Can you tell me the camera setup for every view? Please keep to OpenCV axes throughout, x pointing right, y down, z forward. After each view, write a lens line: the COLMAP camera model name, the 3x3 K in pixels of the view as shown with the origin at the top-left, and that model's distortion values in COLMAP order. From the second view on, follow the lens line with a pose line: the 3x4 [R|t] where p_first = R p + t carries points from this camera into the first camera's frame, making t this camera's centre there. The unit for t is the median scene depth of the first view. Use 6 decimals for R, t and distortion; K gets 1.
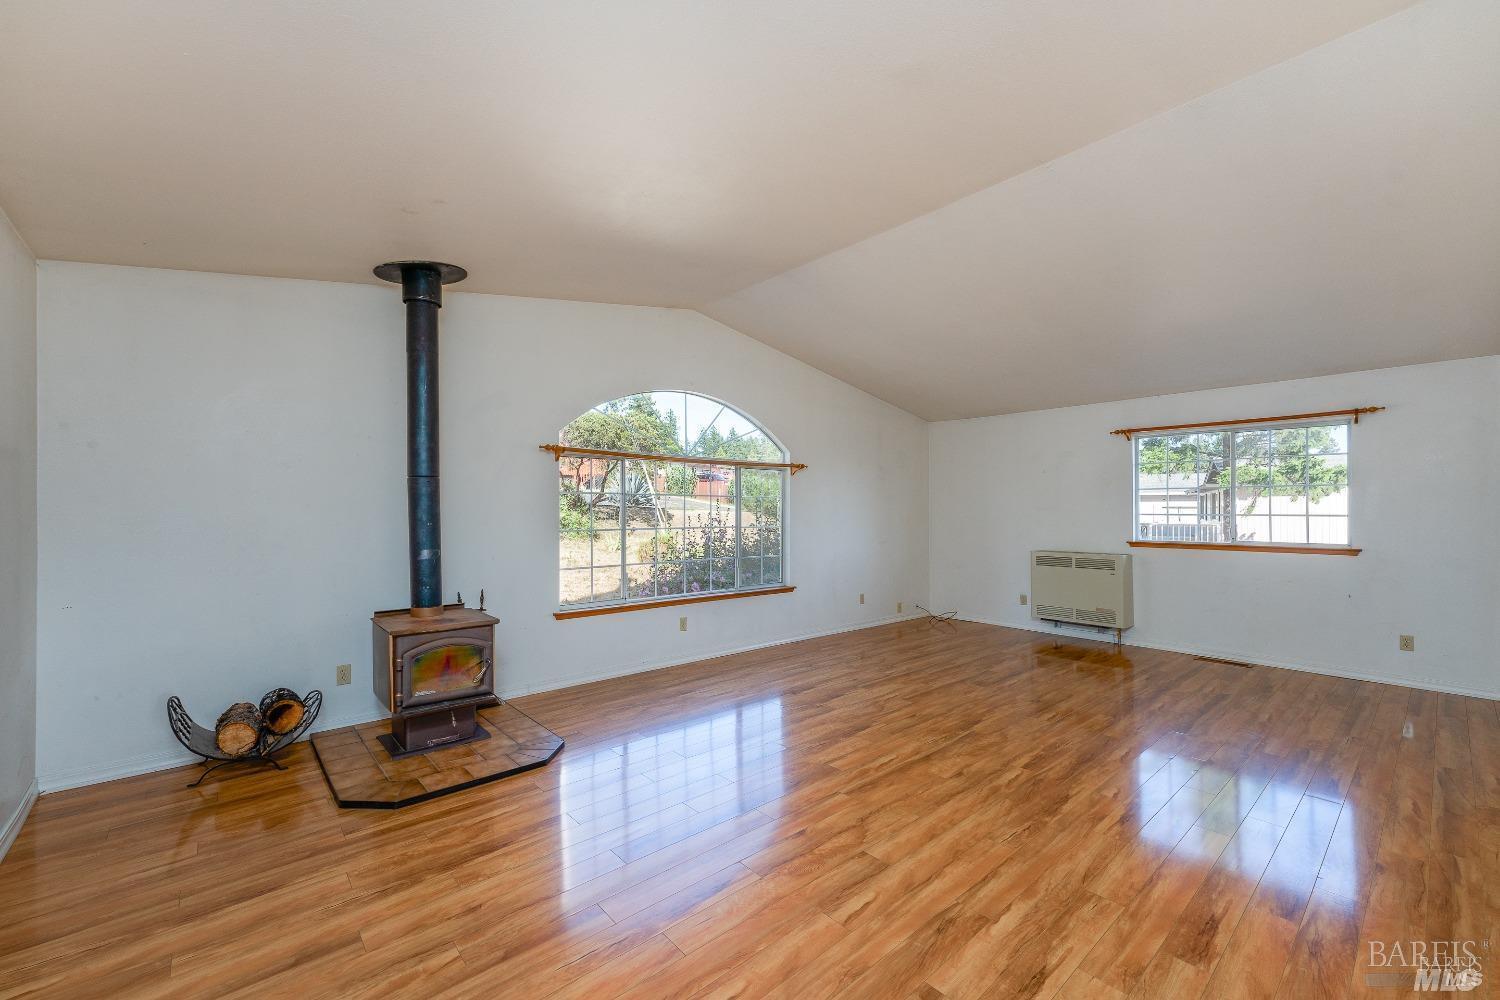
lens RADIAL K [[605.3, 0, 739.7], [0, 605.3, 514.4], [0, 0, 1]] dist [0.002503, 0.000358]
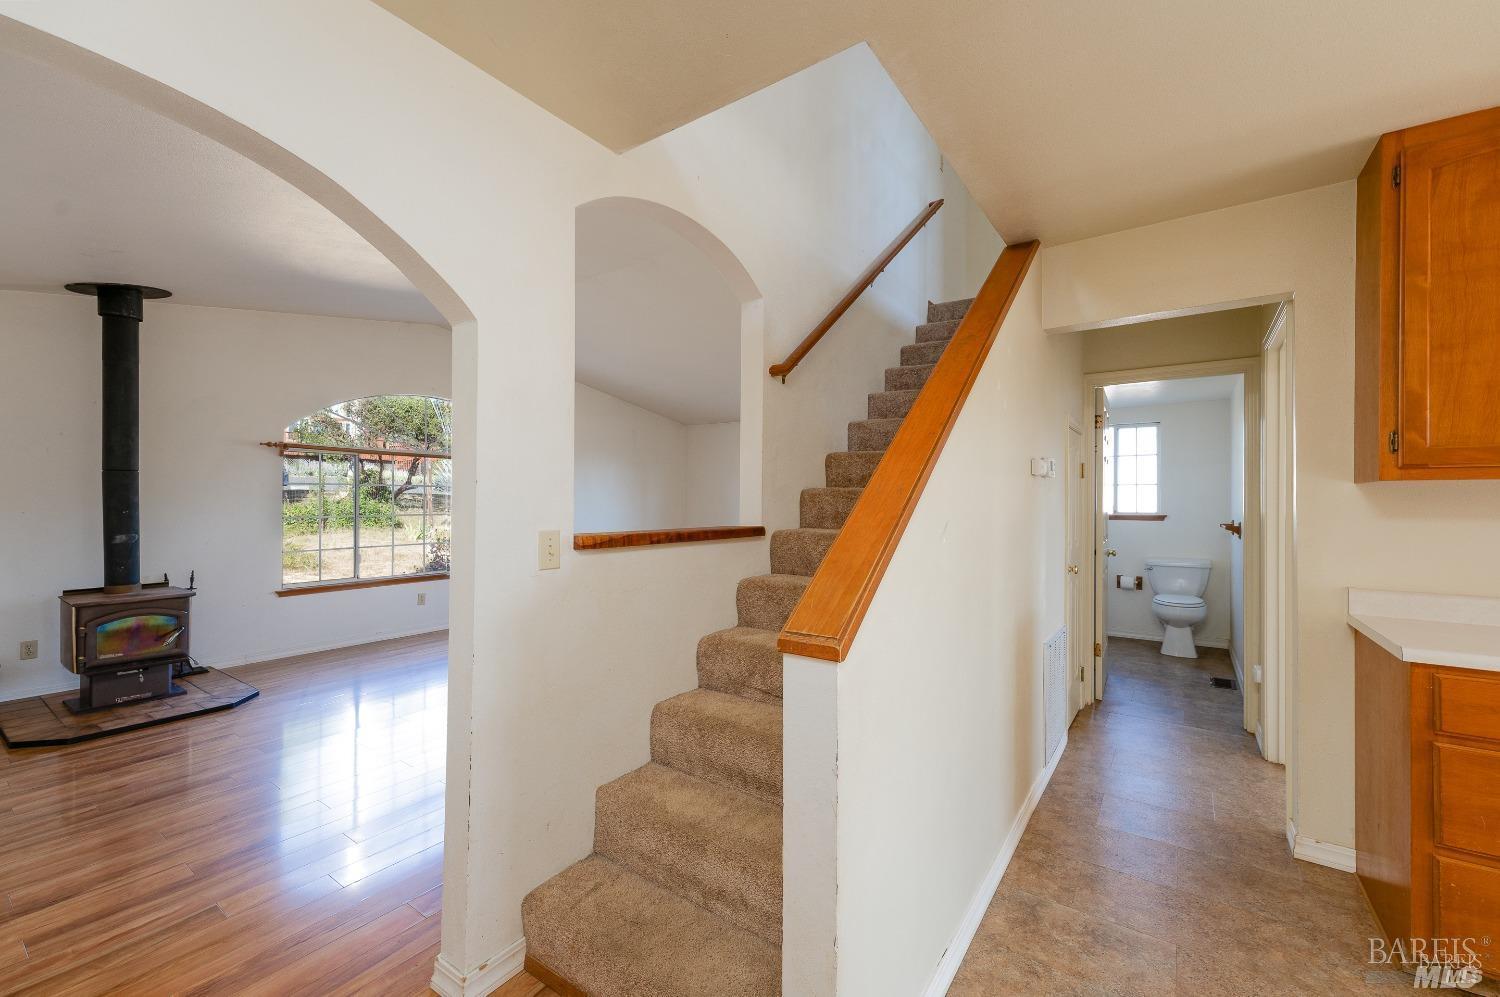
lens RADIAL K [[603.4, 0, 753.0], [0, 603.4, 497.1], [0, 0, 1]] dist [0.001591, 0.000625]
pose [[0.967882, 0.000656, 0.251403, 0.350759], [0.001633, 0.999959, -0.008896, -0.000043], [-0.251398, 0.009021, 0.967842, -0.405300]]
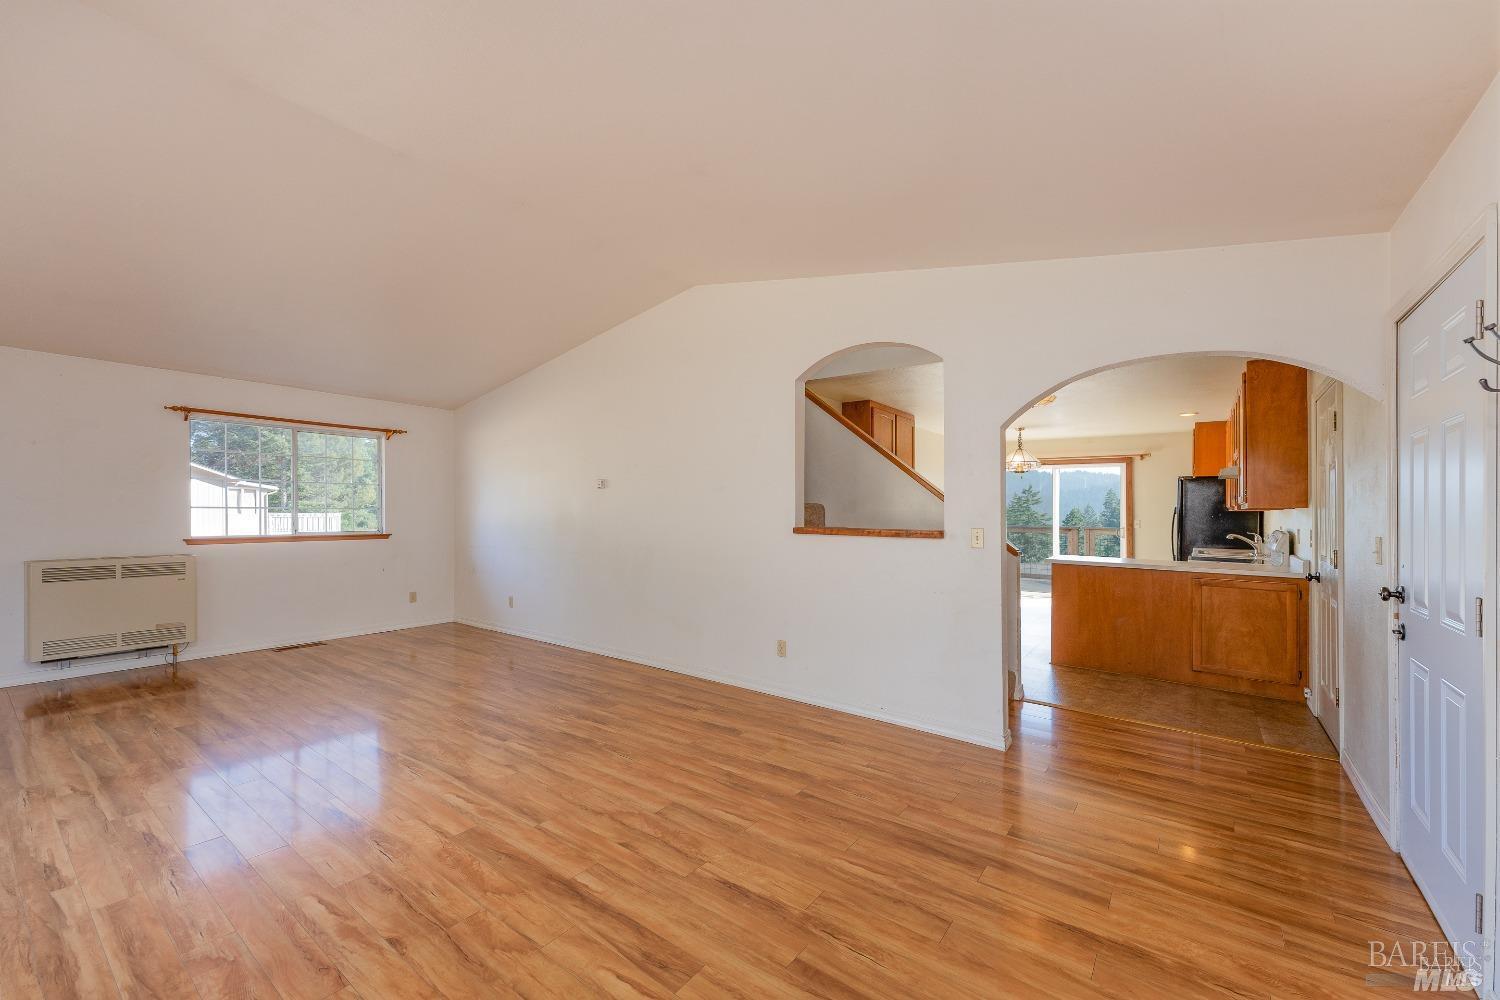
lens RADIAL K [[605.3, 0, 742.4], [0, 605.3, 500.0], [0, 0, 1]] dist [0.002503, 0.000358]
pose [[-0.219620, 0.011658, 0.975516, -0.625628], [-0.003903, 0.999910, -0.012829, -0.004364], [-0.975578, -0.006625, -0.219555, 0.737298]]
